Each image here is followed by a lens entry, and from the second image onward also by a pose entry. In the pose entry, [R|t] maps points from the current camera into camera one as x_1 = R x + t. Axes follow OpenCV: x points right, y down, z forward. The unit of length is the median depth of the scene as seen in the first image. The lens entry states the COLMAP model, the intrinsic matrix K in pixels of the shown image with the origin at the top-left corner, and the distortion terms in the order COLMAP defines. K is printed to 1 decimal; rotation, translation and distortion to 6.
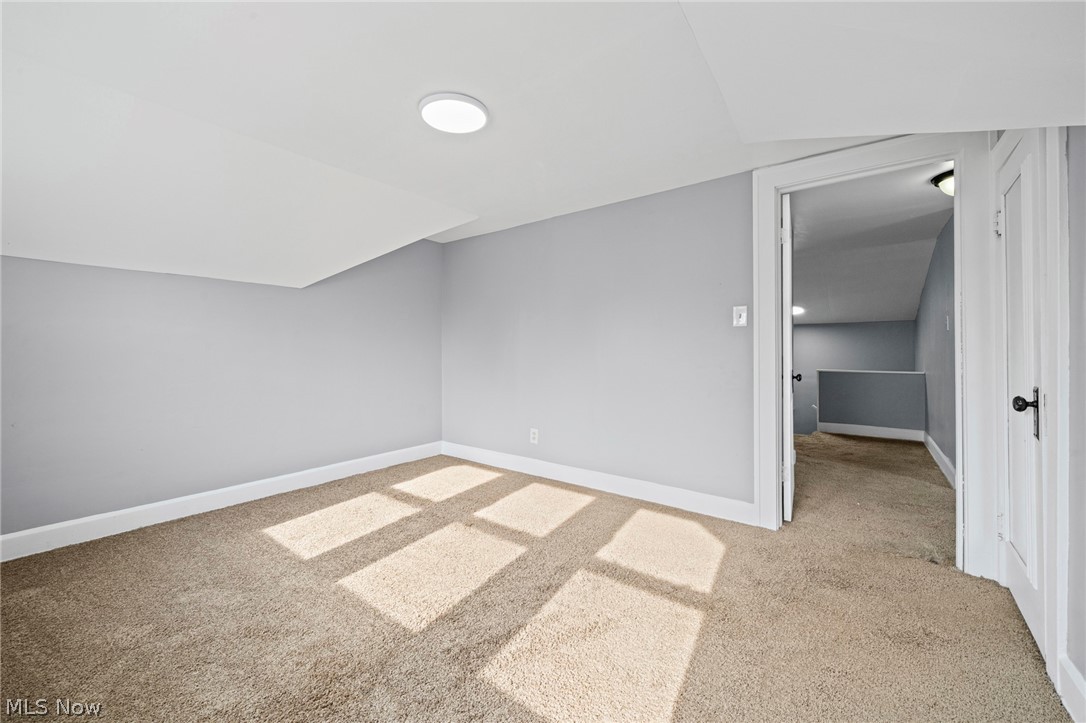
lens RADIAL K [[425.4, 0, 544.3], [0, 425.4, 348.2], [0, 0, 1]] dist [-0.001366, -0.000096]
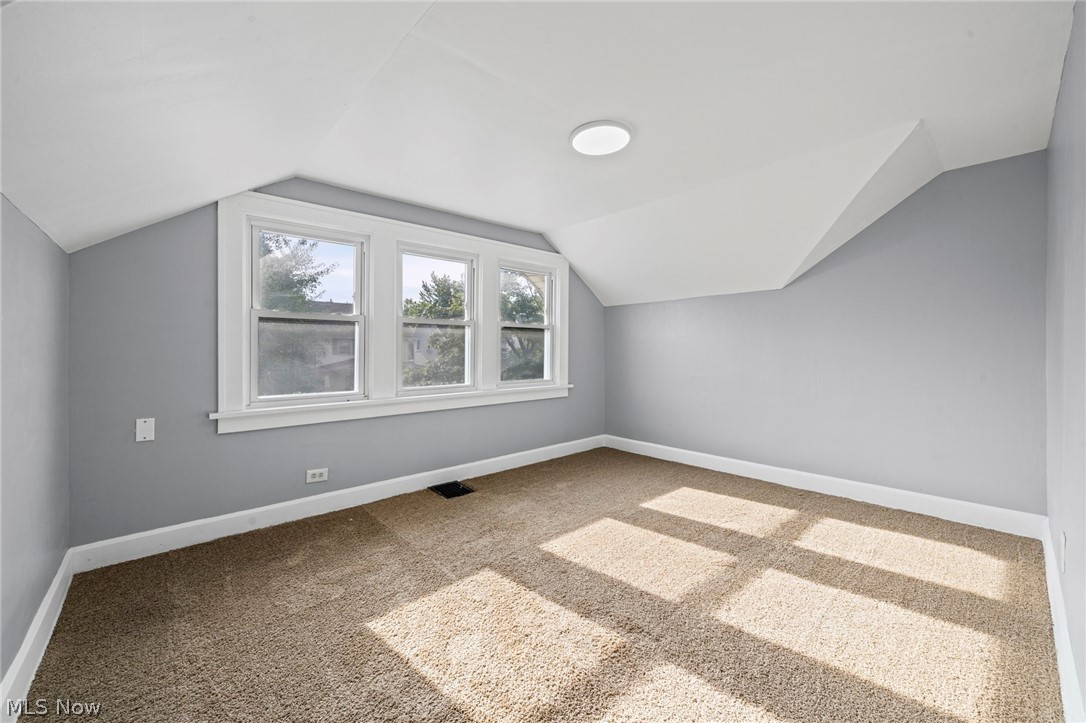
lens RADIAL K [[425.4, 0, 544.3], [0, 425.4, 348.2], [0, 0, 1]] dist [-0.001366, -0.000096]
pose [[-0.187061, -0.000547, -0.982348, 0.677893], [0.008397, 0.999962, -0.002156, -0.001529], [0.982312, -0.008652, -0.187049, 0.790455]]
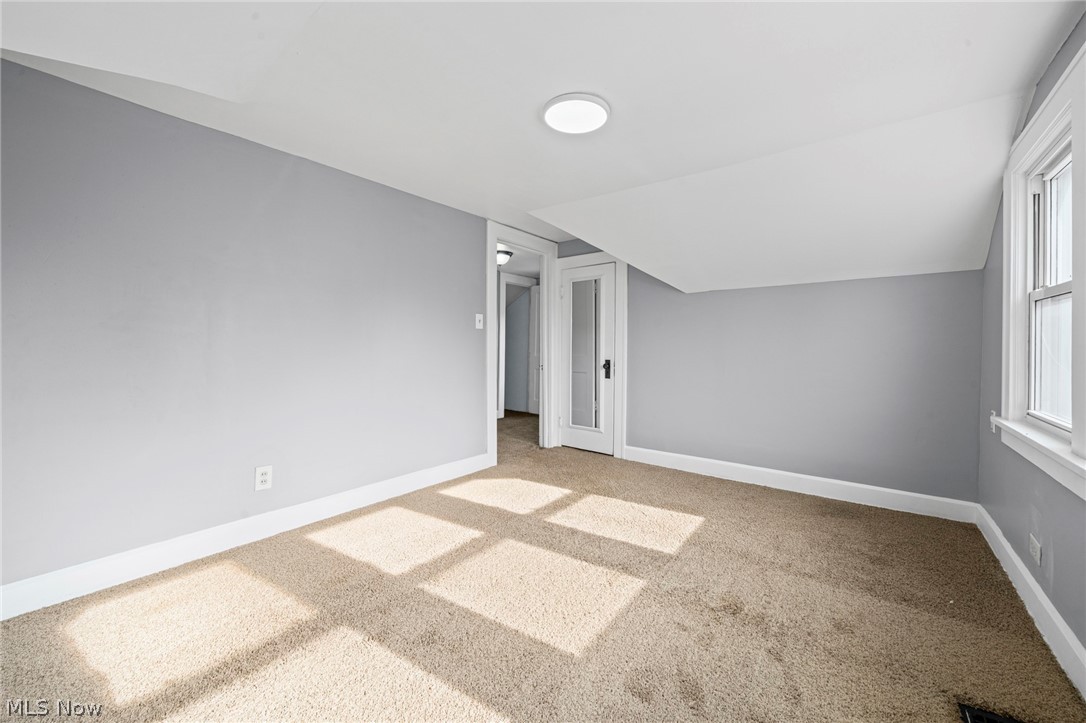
lens RADIAL K [[425.4, 0, 544.3], [0, 425.4, 348.2], [0, 0, 1]] dist [-0.001366, -0.000096]
pose [[-0.001237, -0.005524, 0.999984, -0.921483], [-0.010993, 0.999924, 0.005510, 0.001754], [-0.999939, -0.010986, -0.001298, 0.795338]]
